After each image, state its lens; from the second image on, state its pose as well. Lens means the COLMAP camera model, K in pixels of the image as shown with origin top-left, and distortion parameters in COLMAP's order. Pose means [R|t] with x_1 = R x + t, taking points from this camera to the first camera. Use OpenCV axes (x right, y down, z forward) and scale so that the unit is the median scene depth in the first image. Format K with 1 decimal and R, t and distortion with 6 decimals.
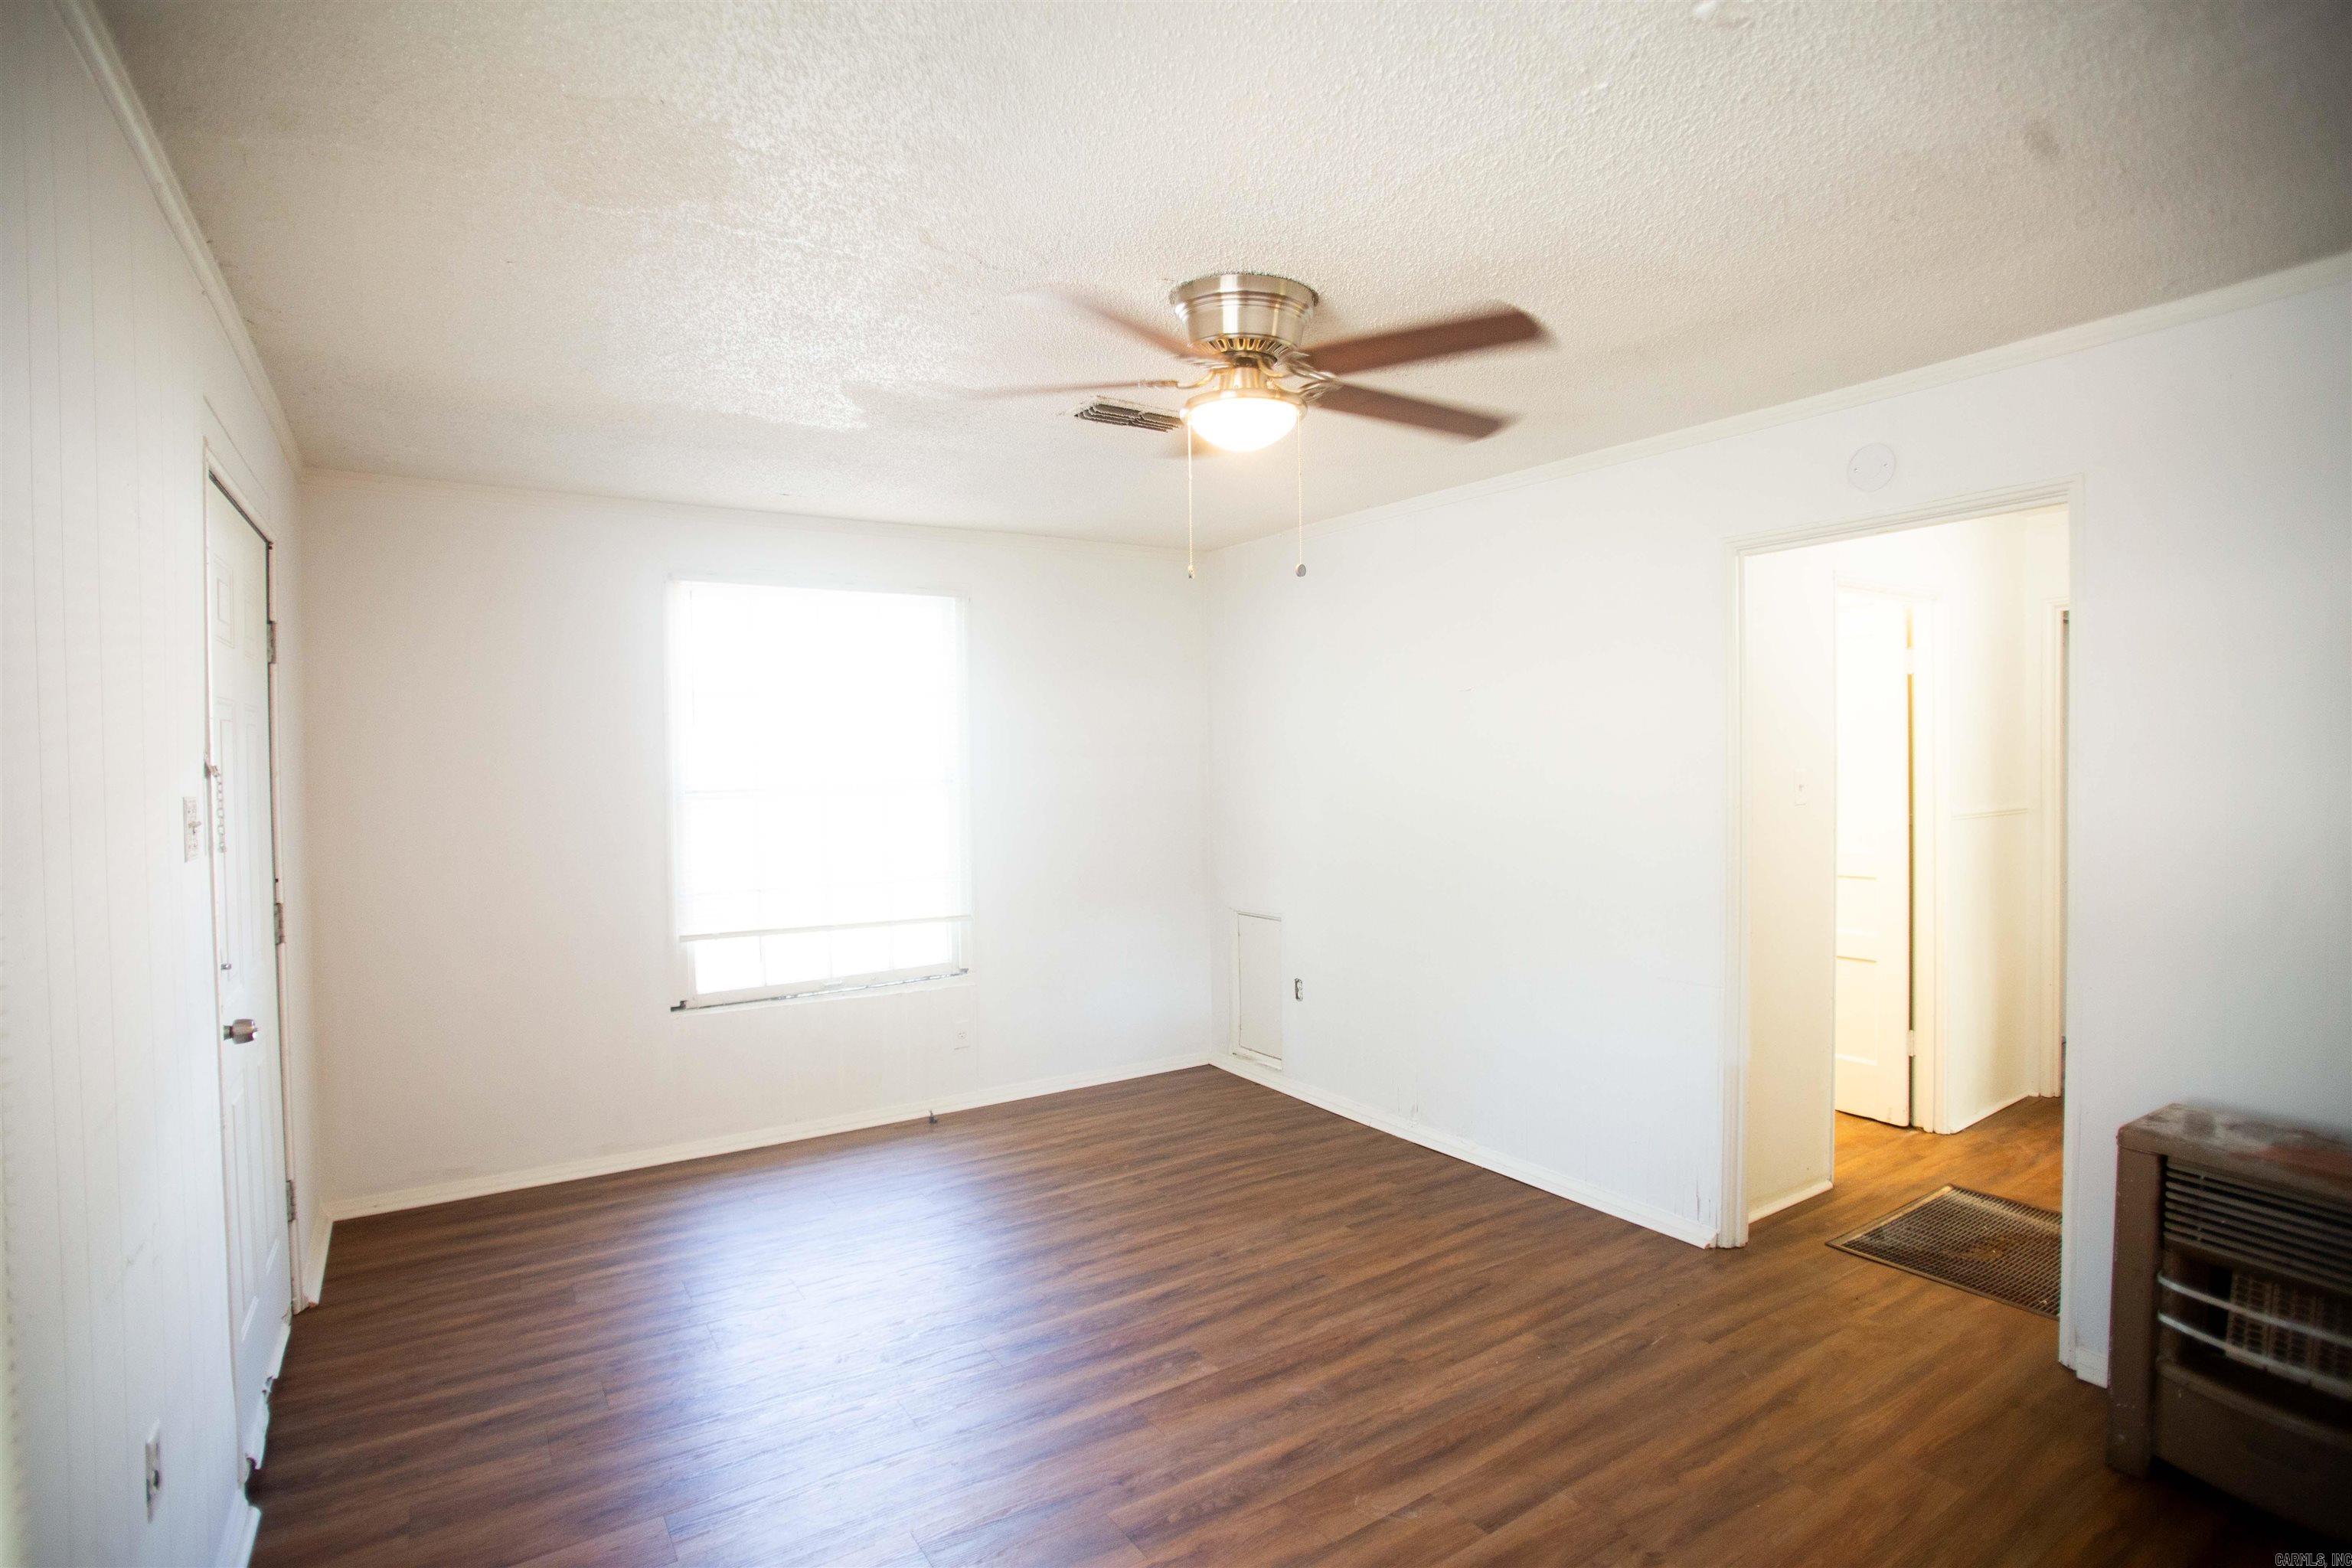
lens RADIAL K [[1146.8, 0, 1158.1], [0, 1146.8, 763.2], [0, 0, 1]] dist [-0.082136, 0.027962]
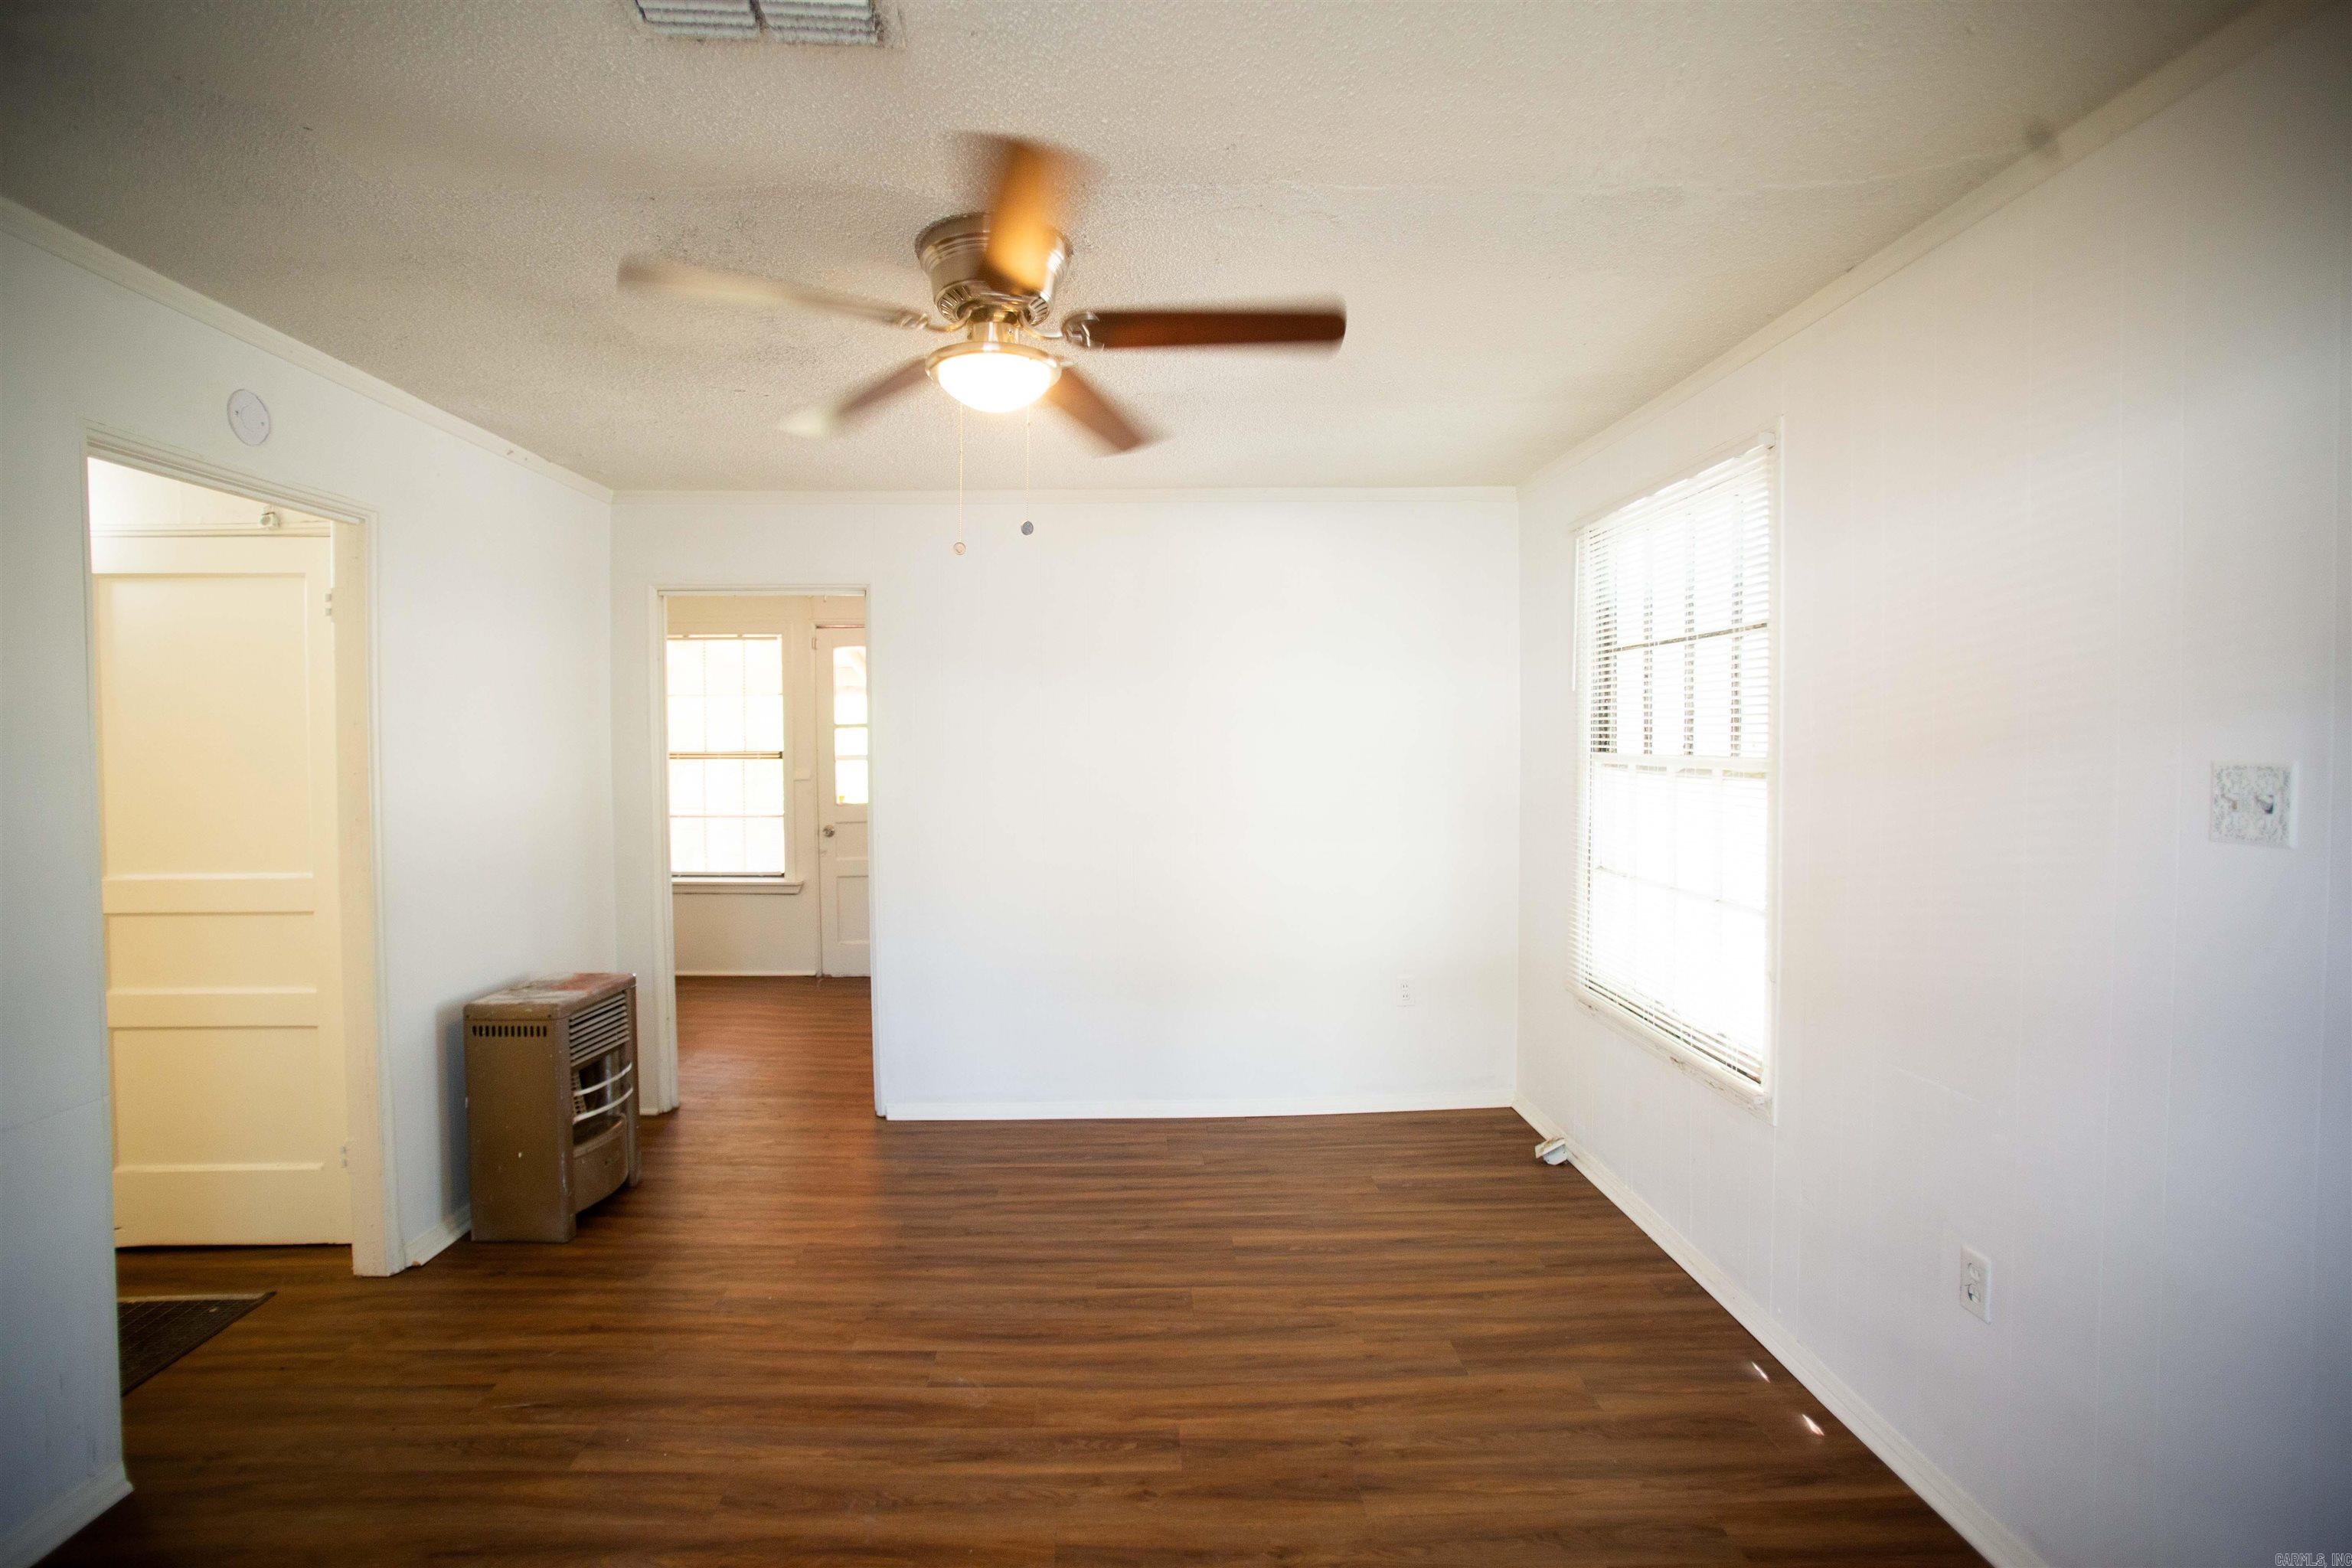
lens RADIAL K [[1146.8, 0, 1168.7], [0, 1146.8, 784.3], [0, 0, 1]] dist [-0.082136, 0.027962]
pose [[-0.861022, -0.001971, 0.508564, -0.376960], [0.018278, 0.999226, 0.034819, 0.004191], [-0.508239, 0.039275, -0.860320, 1.257589]]
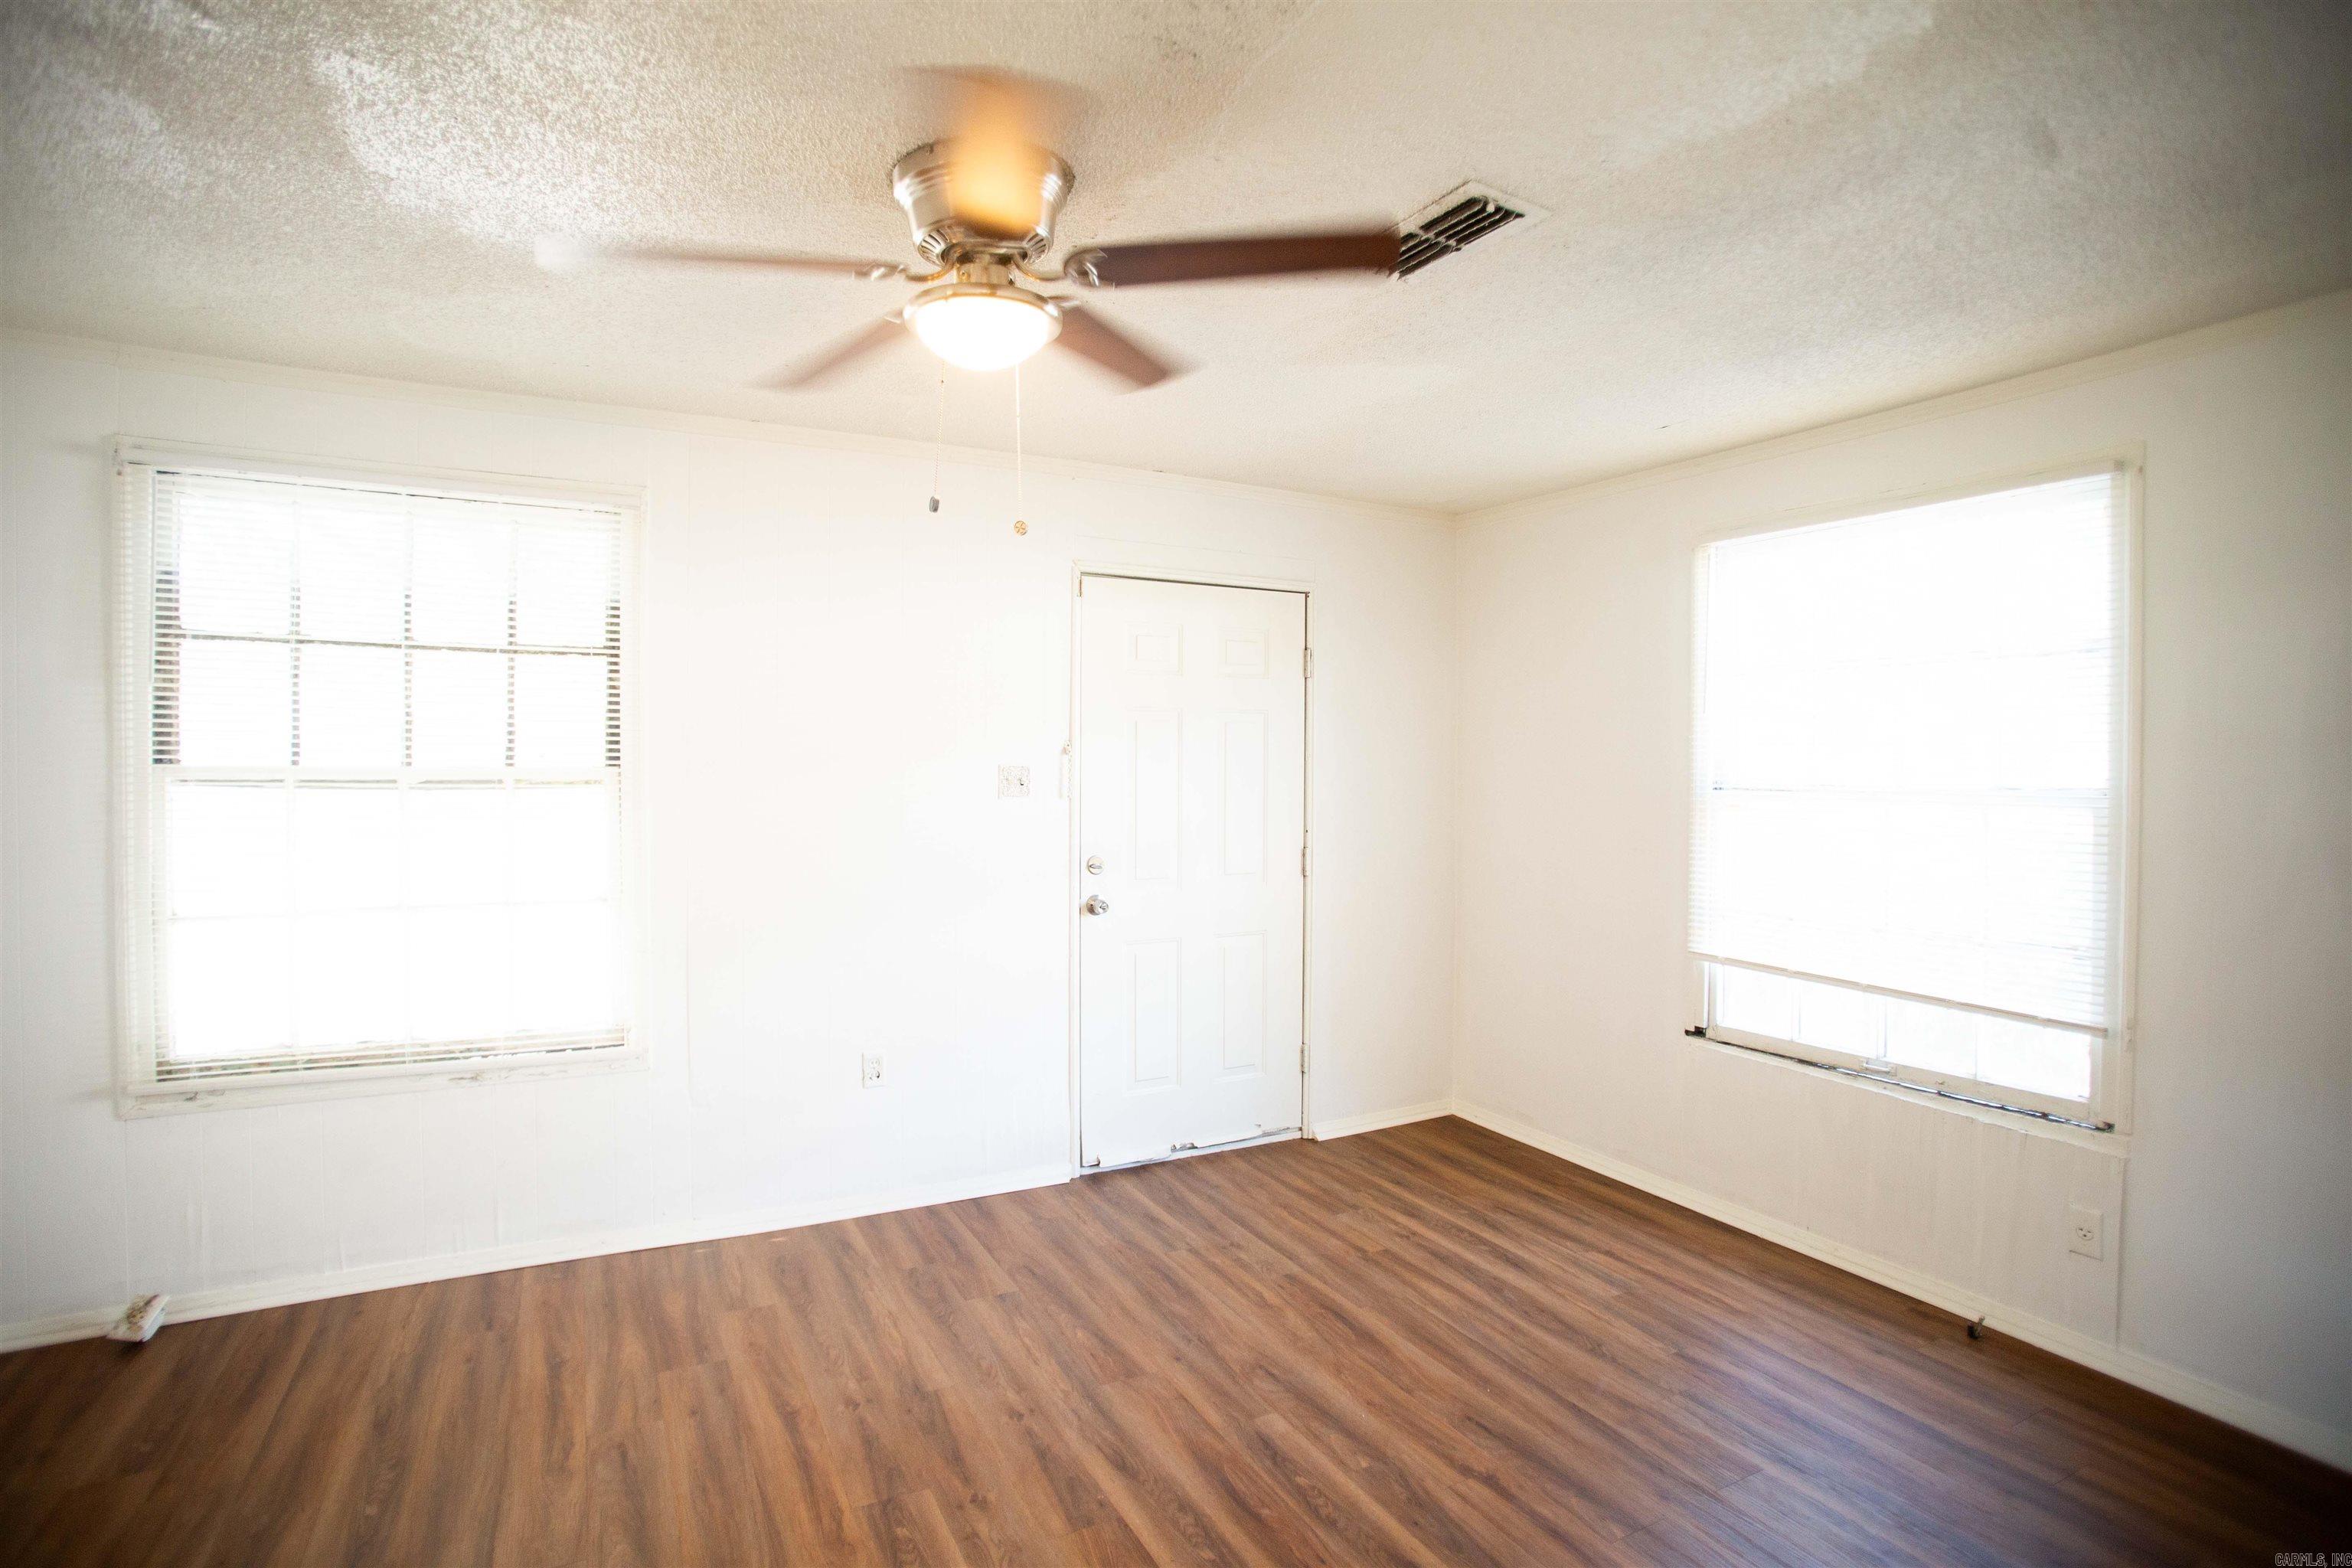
lens RADIAL K [[1146.8, 0, 1159.0], [0, 1146.8, 780.4], [0, 0, 1]] dist [-0.082136, 0.027962]
pose [[-0.085719, 0.037592, -0.995610, 0.622718], [-0.013975, 0.999144, 0.038928, -0.010449], [0.996221, 0.017251, -0.085120, 0.864553]]
